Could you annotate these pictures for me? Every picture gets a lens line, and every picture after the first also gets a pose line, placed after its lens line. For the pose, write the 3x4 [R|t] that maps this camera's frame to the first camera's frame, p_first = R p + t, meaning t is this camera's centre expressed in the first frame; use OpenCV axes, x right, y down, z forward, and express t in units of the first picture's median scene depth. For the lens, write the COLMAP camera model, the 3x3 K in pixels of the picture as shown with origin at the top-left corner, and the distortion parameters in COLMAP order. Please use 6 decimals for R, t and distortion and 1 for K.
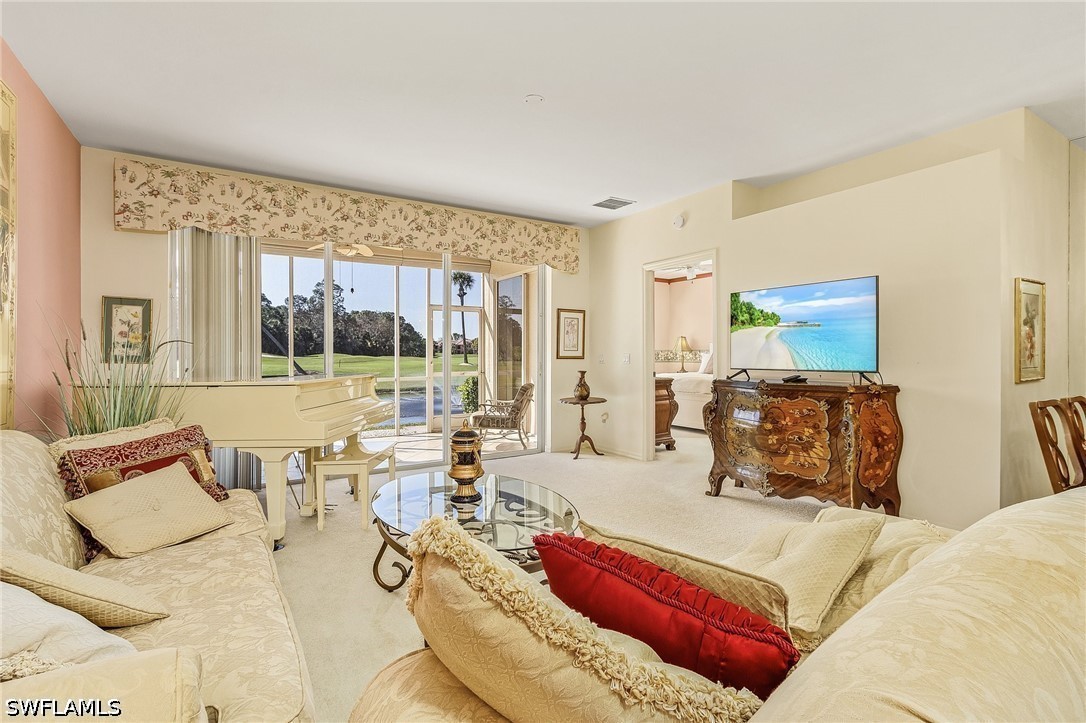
lens RADIAL K [[507.7, 0, 541.9], [0, 507.7, 352.8], [0, 0, 1]] dist [0.007711, -0.002730]
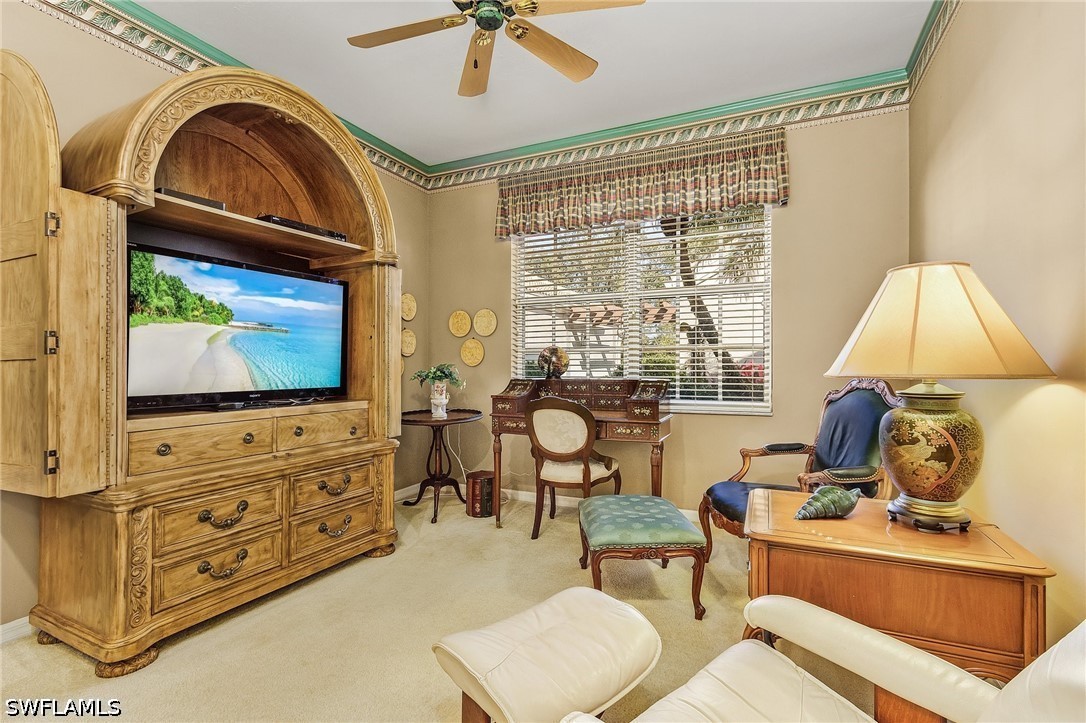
lens RADIAL K [[507.7, 0, 544.5], [0, 507.7, 360.2], [0, 0, 1]] dist [0.007711, -0.002730]
pose [[-0.533522, 0.014181, 0.845667, -0.280198], [0.005296, 0.999896, -0.013426, 0.001760], [-0.845769, -0.002684, -0.533542, 0.964157]]
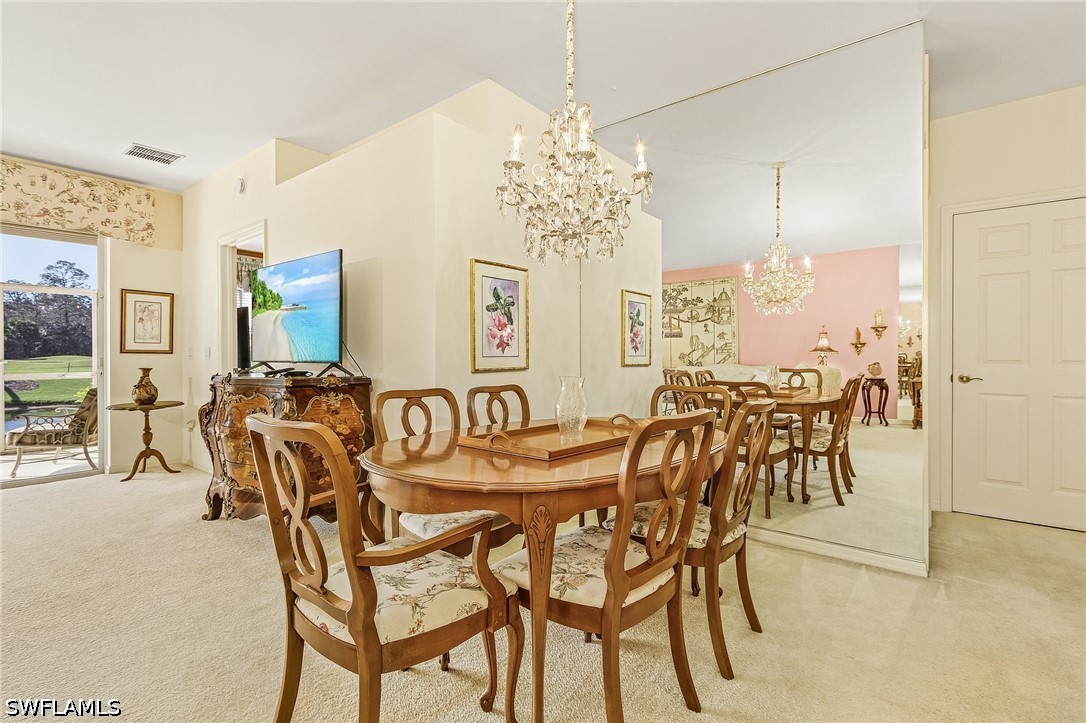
lens RADIAL K [[507.7, 0, 543.8], [0, 507.7, 354.8], [0, 0, 1]] dist [0.007711, -0.002730]
pose [[0.944887, 0.004170, 0.327369, 0.573587], [-0.003248, 0.999989, -0.003362, 0.022316], [-0.327379, 0.002113, 0.944891, 0.067389]]
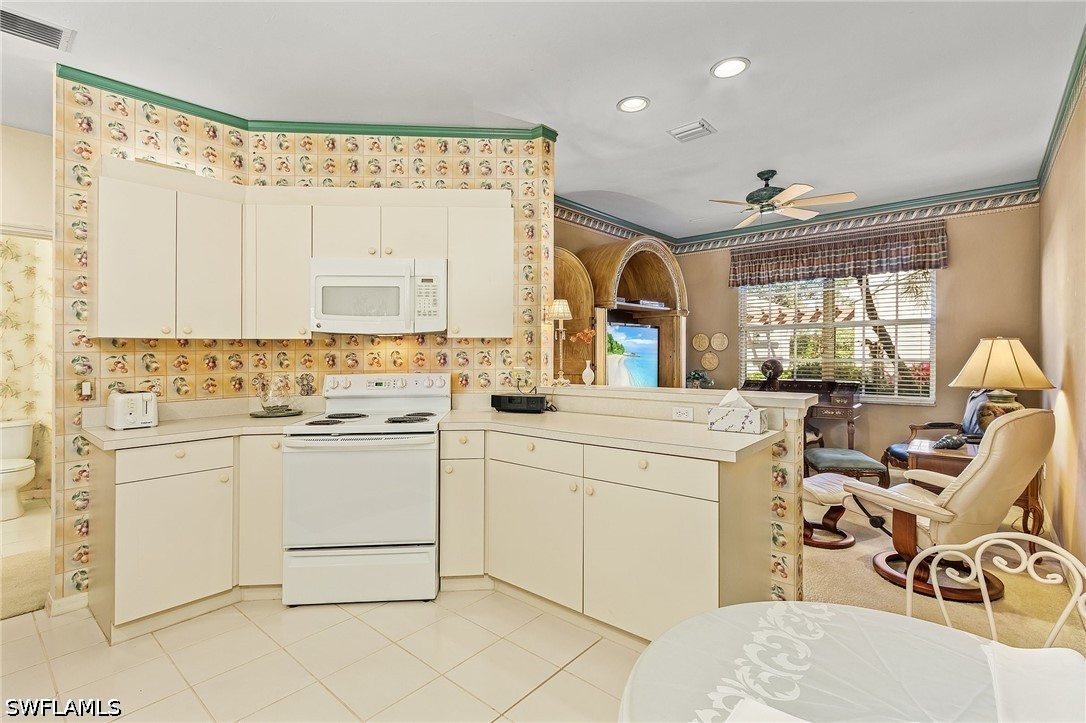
lens RADIAL K [[507.7, 0, 543.9], [0, 507.7, 356.1], [0, 0, 1]] dist [0.007711, -0.002730]
pose [[-0.281031, 0.008755, 0.959659, -0.730985], [0.005272, 0.999957, -0.007578, -0.038210], [-0.959684, 0.002930, -0.281065, 1.512826]]
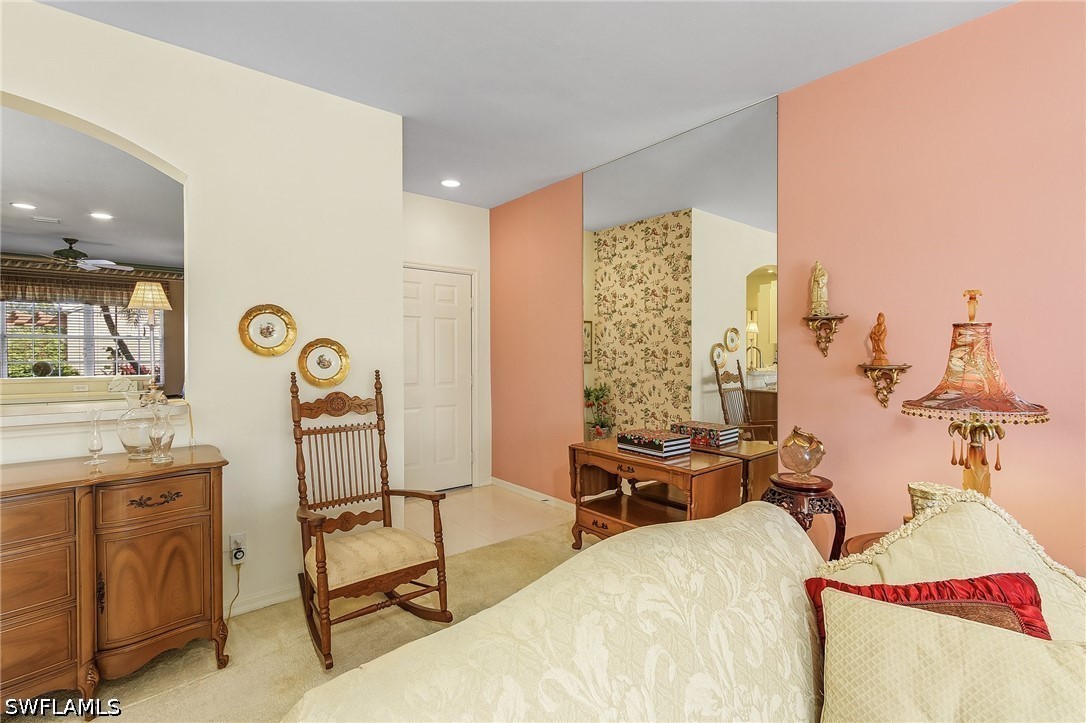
lens RADIAL K [[507.7, 0, 543.3], [0, 507.7, 362.9], [0, 0, 1]] dist [0.007711, -0.002730]
pose [[-0.994492, 0.016240, -0.103545, -1.207842], [0.015604, 0.999854, 0.006954, -0.015159], [0.103643, 0.005300, -0.994600, 2.615896]]
